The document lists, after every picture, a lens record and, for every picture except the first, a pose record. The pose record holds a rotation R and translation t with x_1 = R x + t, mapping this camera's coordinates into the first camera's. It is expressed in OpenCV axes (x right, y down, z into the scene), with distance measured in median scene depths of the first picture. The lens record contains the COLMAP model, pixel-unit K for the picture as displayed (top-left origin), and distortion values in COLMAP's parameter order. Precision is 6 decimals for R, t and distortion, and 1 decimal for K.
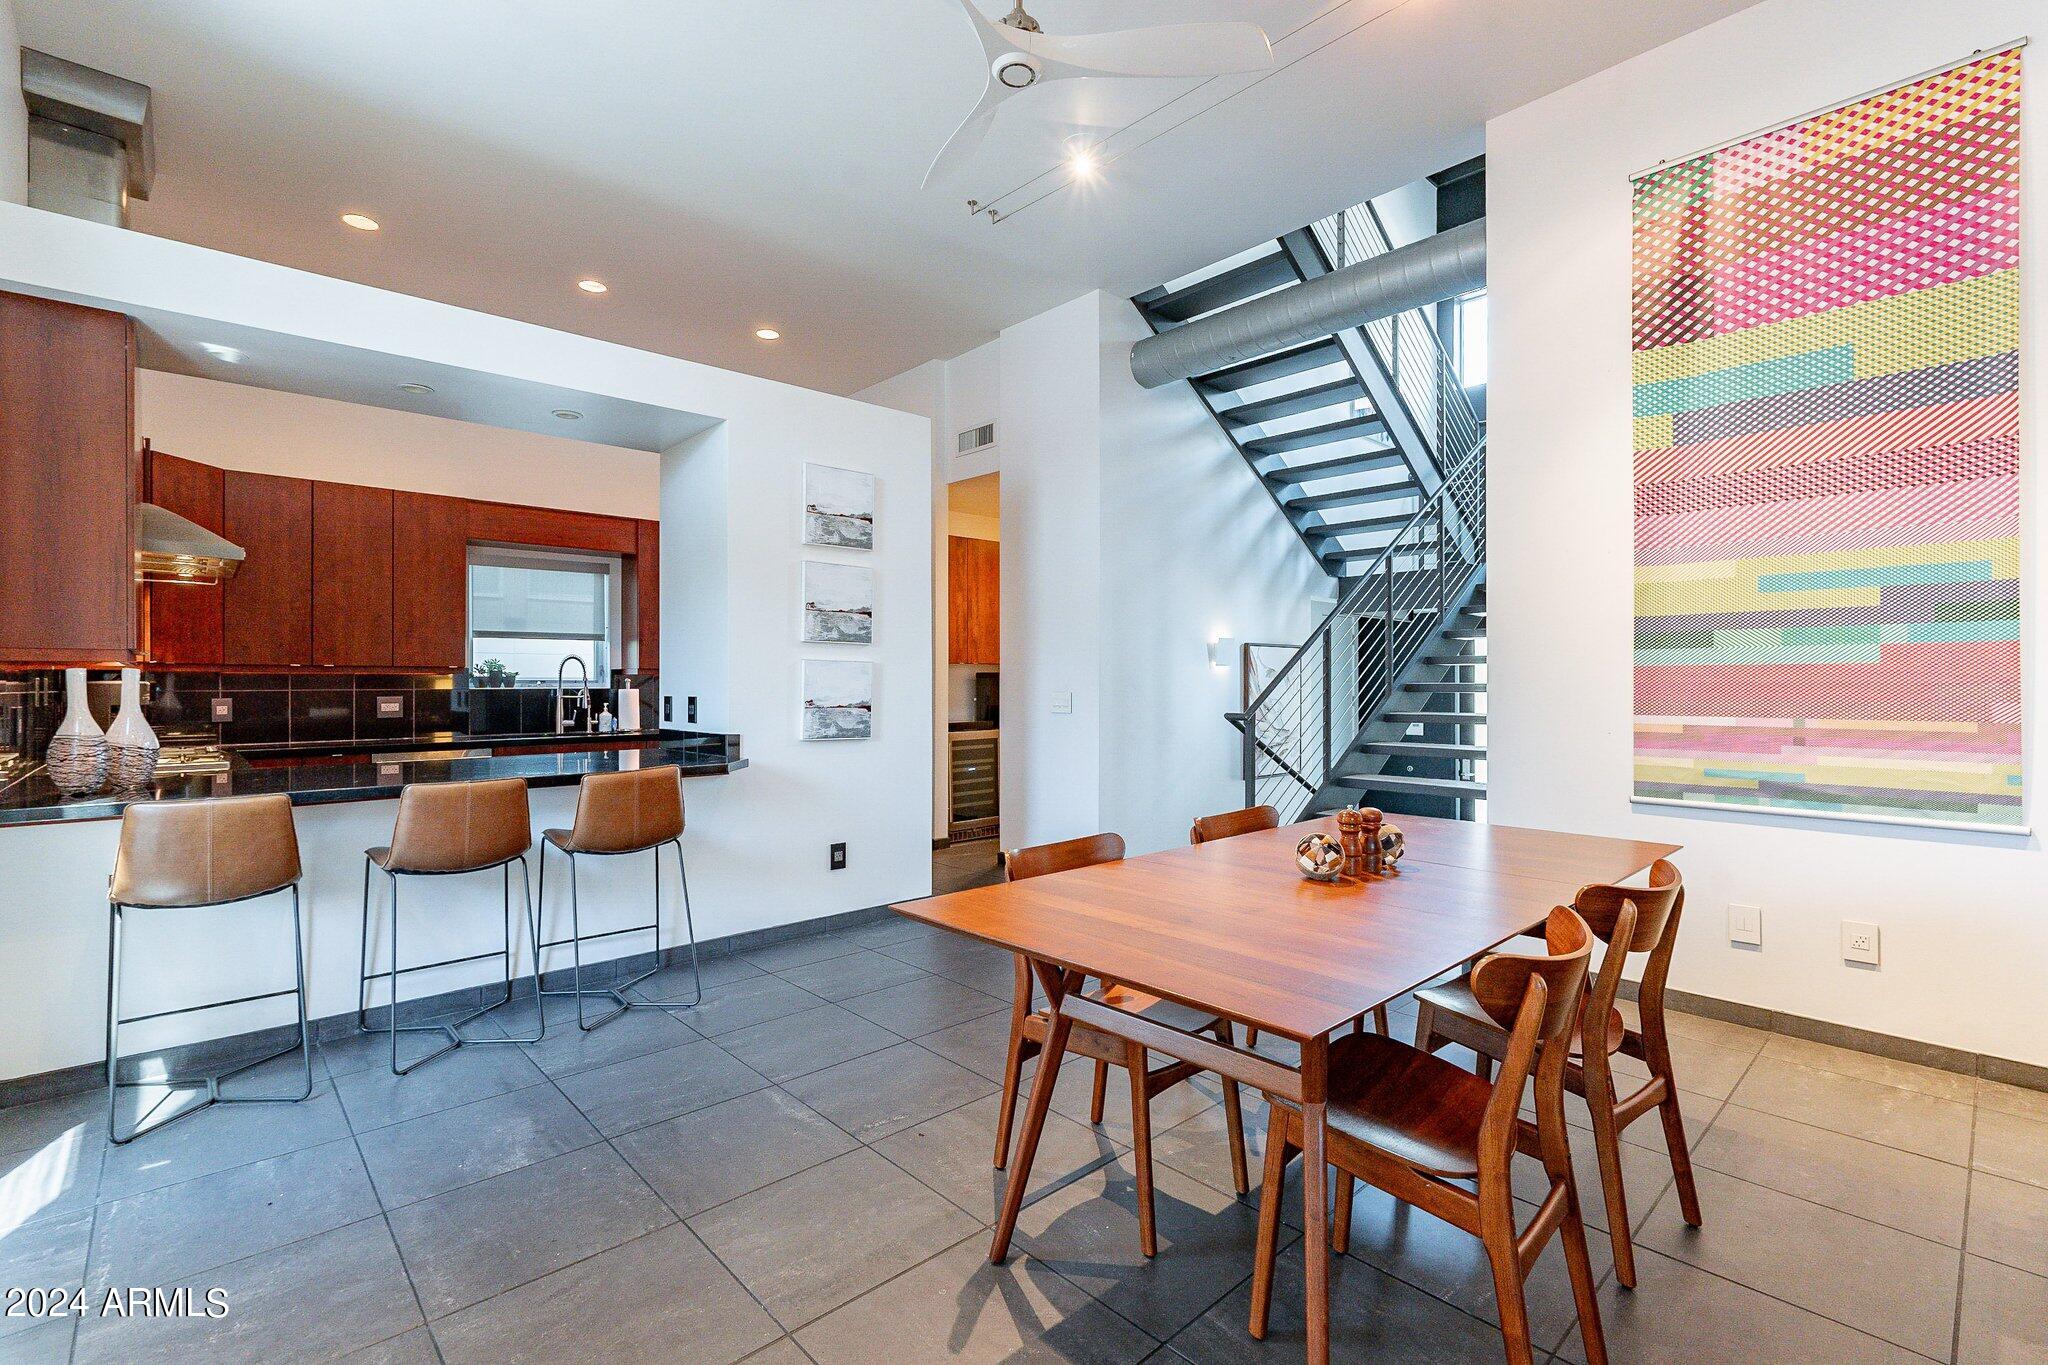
lens RADIAL K [[925.0, 0, 1021.4], [0, 925.0, 679.7], [0, 0, 1]] dist [-0.000499, 0.000106]
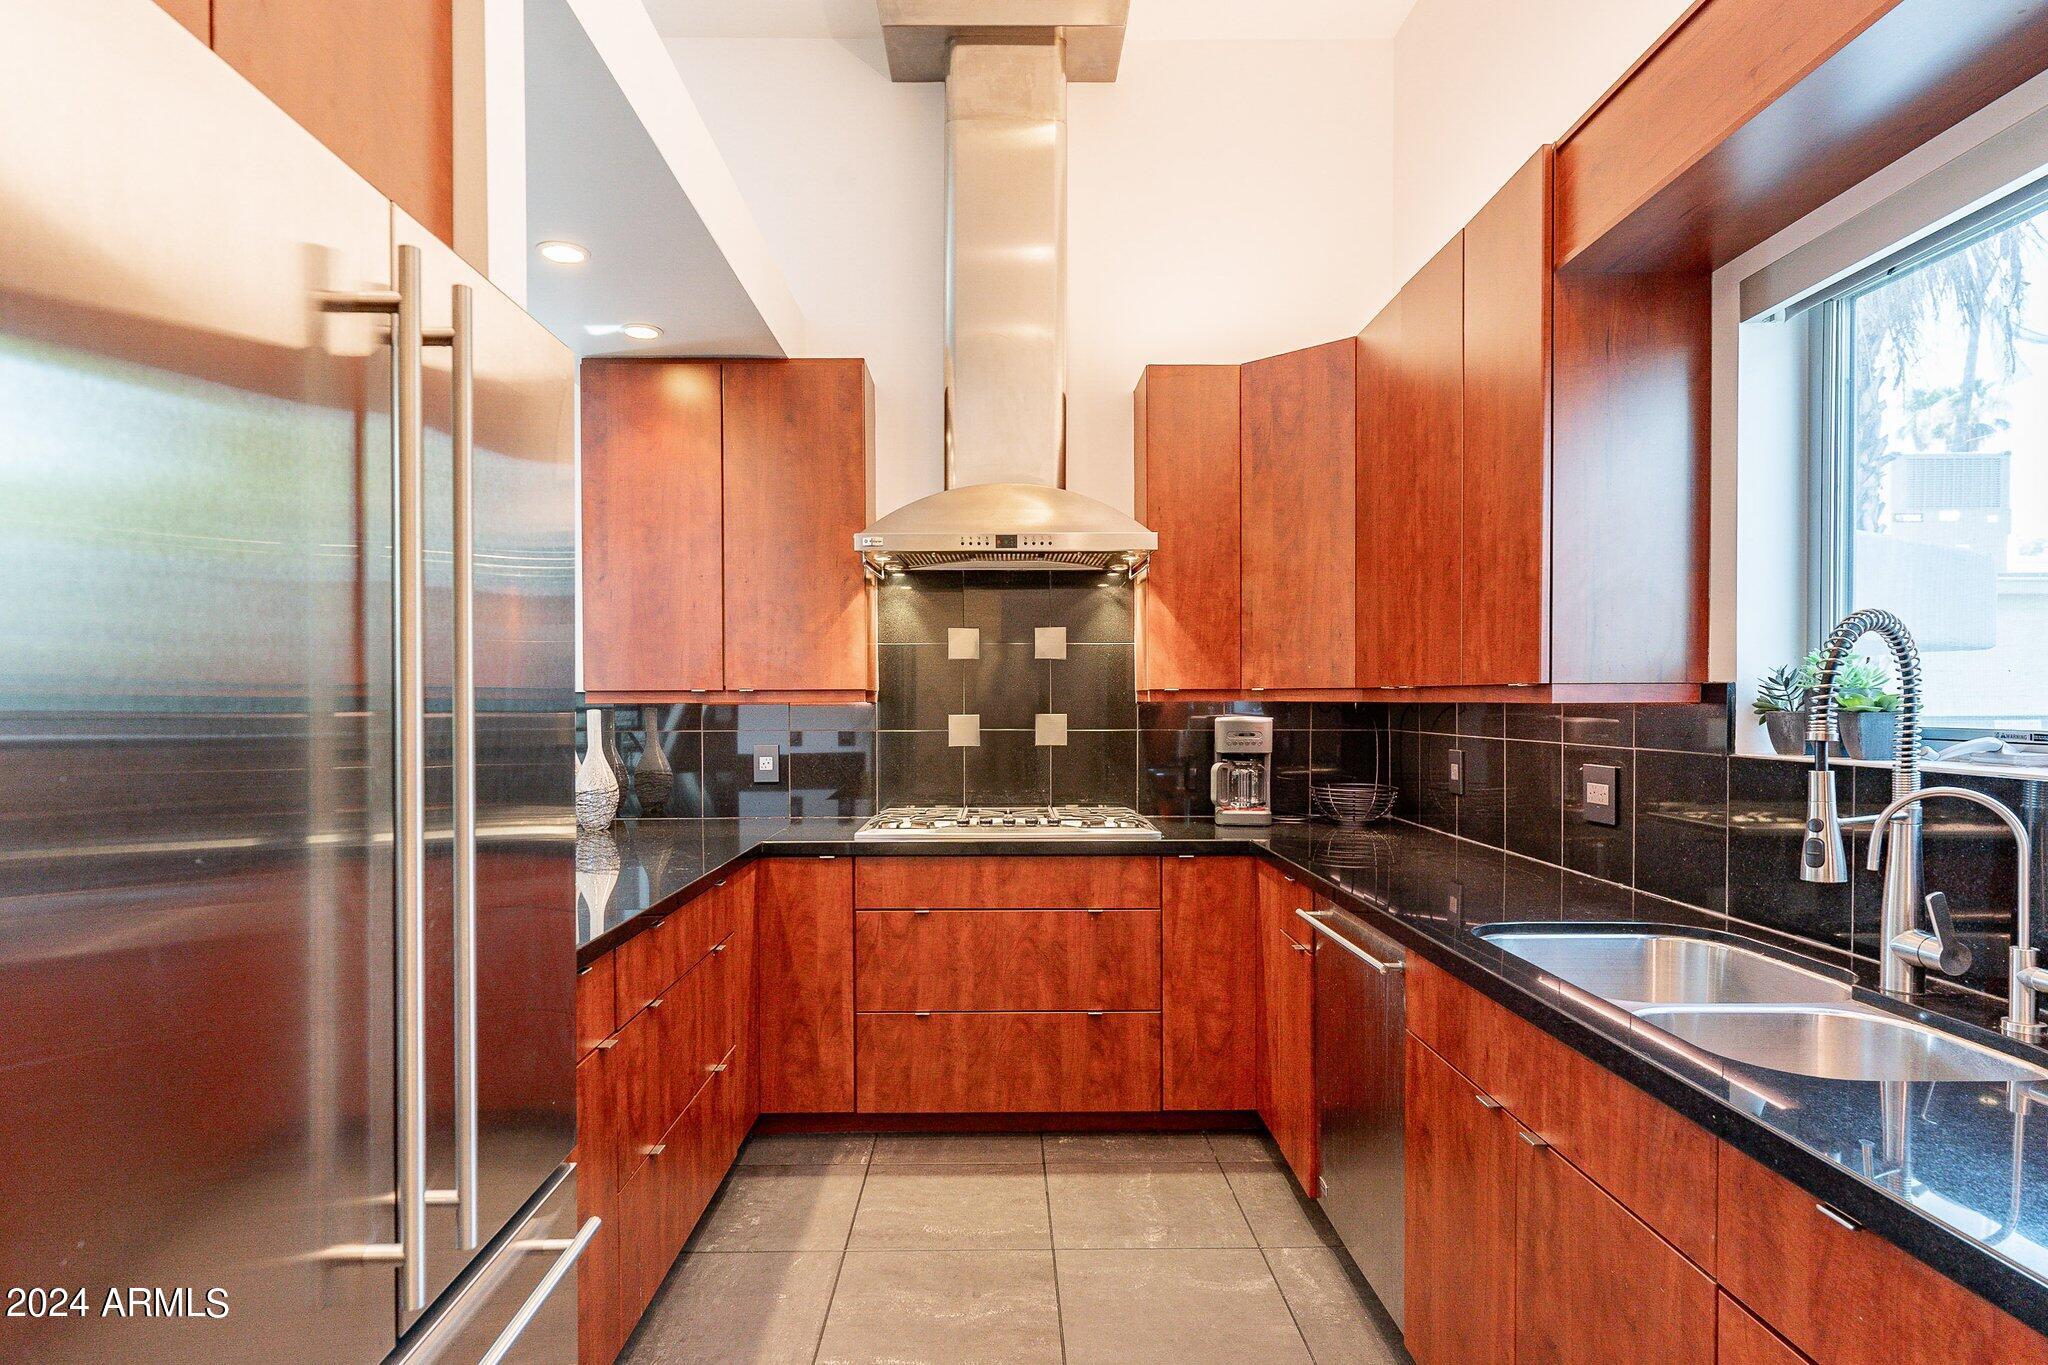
lens RADIAL K [[1097.4, 0, 1016.3], [0, 1097.4, 722.1], [0, 0, 1]] dist [-0.000776, 0.000253]
pose [[-0.662270, 0.021263, -0.748963, -0.248772], [0.008970, 0.999751, 0.020452, -0.012531], [0.749211, 0.006826, -0.662296, 1.389426]]
